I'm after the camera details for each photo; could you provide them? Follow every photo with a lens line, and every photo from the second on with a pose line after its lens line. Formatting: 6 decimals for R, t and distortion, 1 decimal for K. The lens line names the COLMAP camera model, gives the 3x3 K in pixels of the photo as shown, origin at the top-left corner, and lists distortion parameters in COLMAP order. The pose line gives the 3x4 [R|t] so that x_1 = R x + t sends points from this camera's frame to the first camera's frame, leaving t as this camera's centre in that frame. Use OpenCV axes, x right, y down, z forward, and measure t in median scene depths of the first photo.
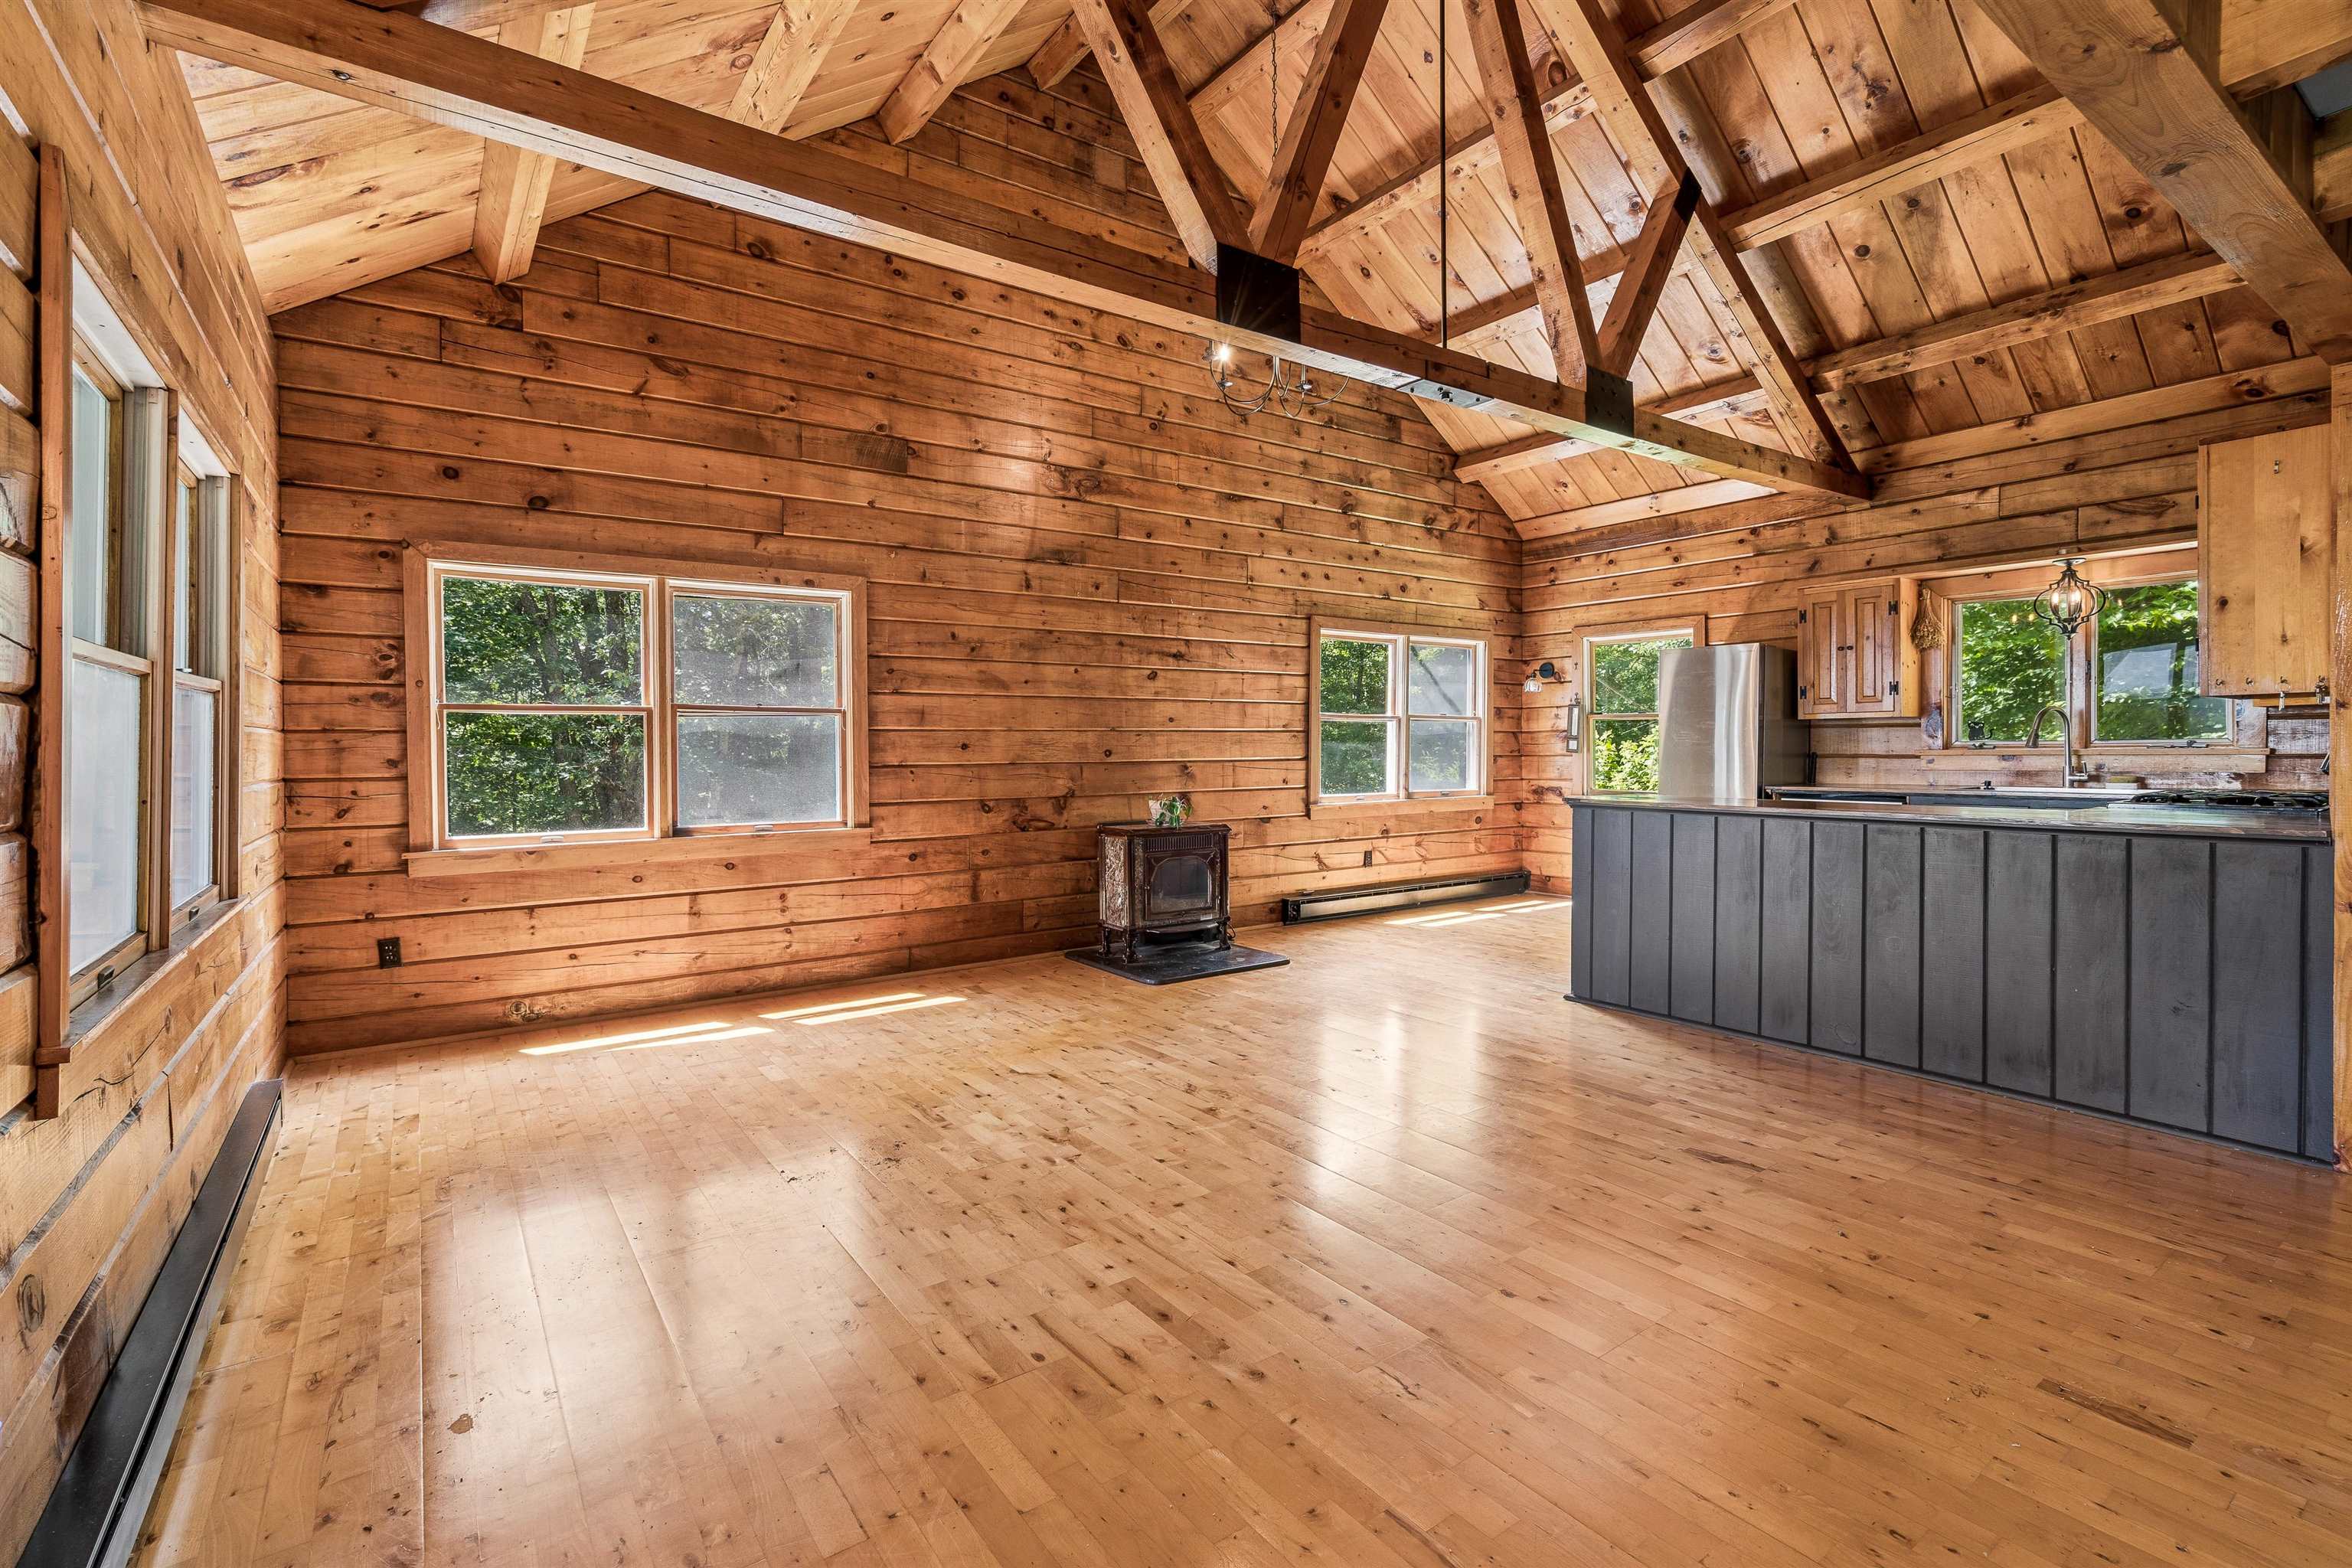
lens RADIAL K [[1060.0, 0, 1174.4], [0, 1060.0, 763.2], [0, 0, 1]] dist [0.003482, 0.000046]
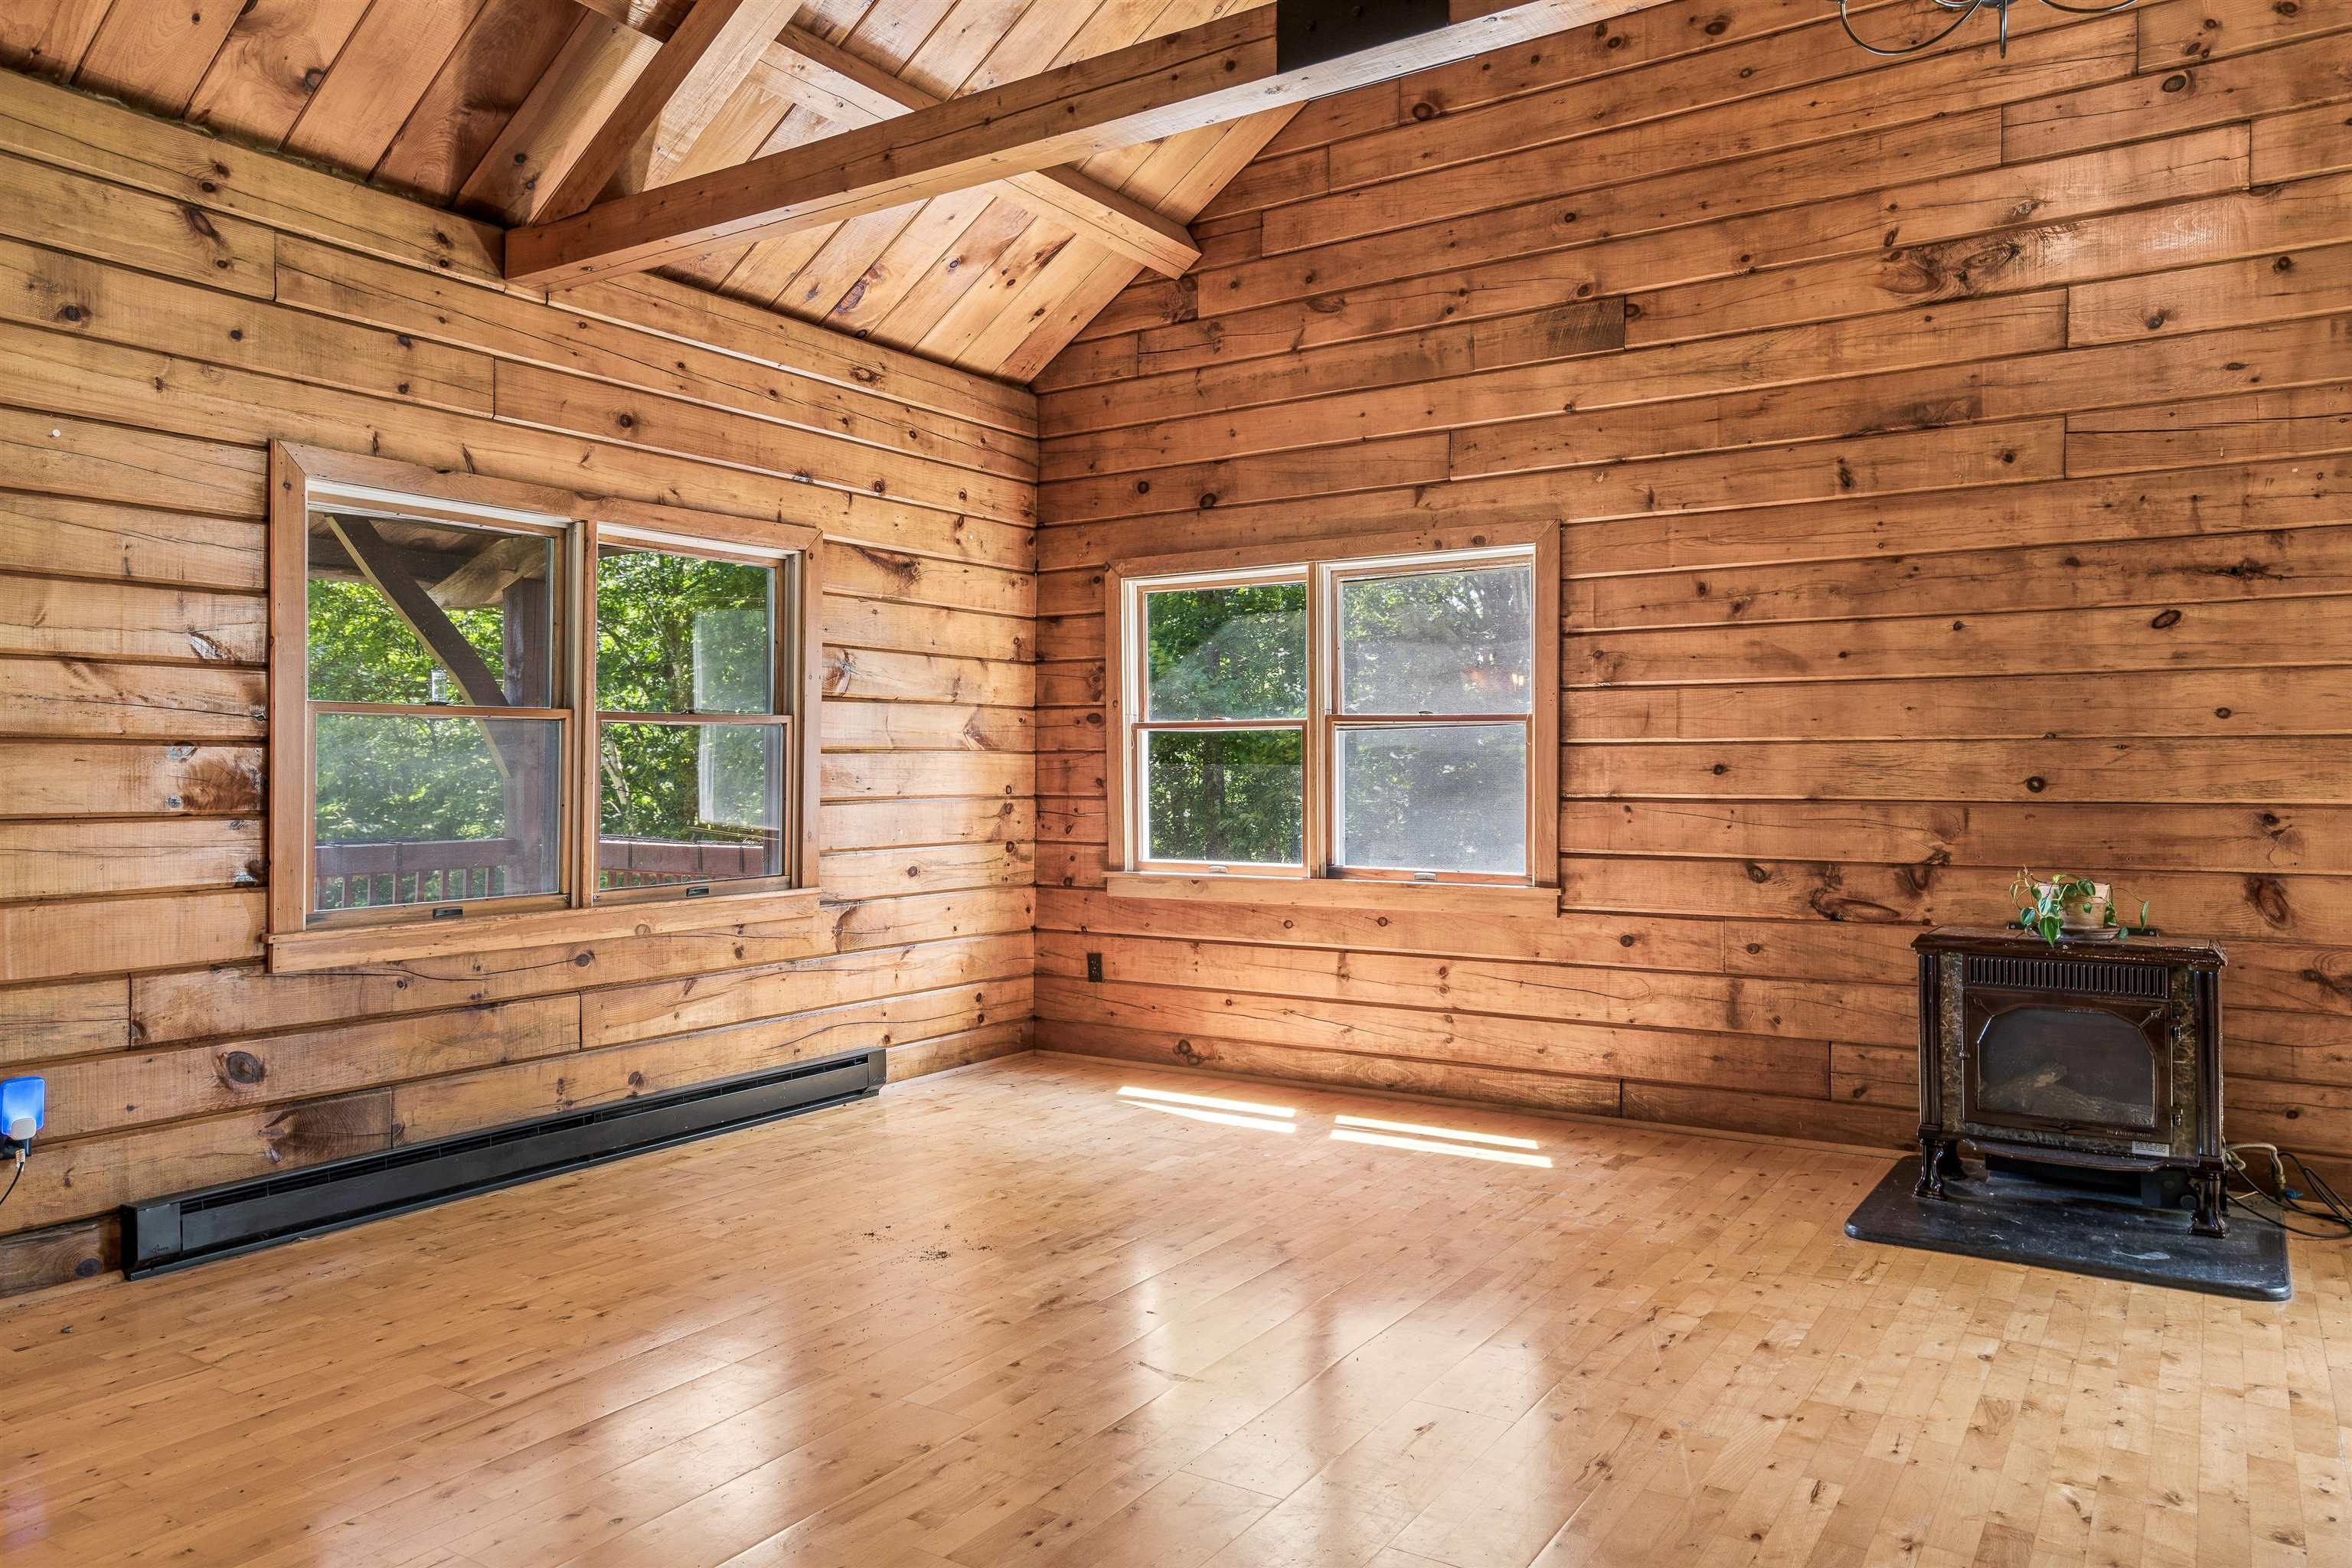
lens RADIAL K [[1592.2, 0, 1176.2], [0, 1592.2, 777.4], [0, 0, 1]] dist [0.011762, 0.005647]
pose [[0.367364, 0.010904, -0.930013, 0.574865], [-0.016853, 0.999845, 0.005065, -0.011363], [0.929924, 0.013813, 0.367491, 0.404749]]
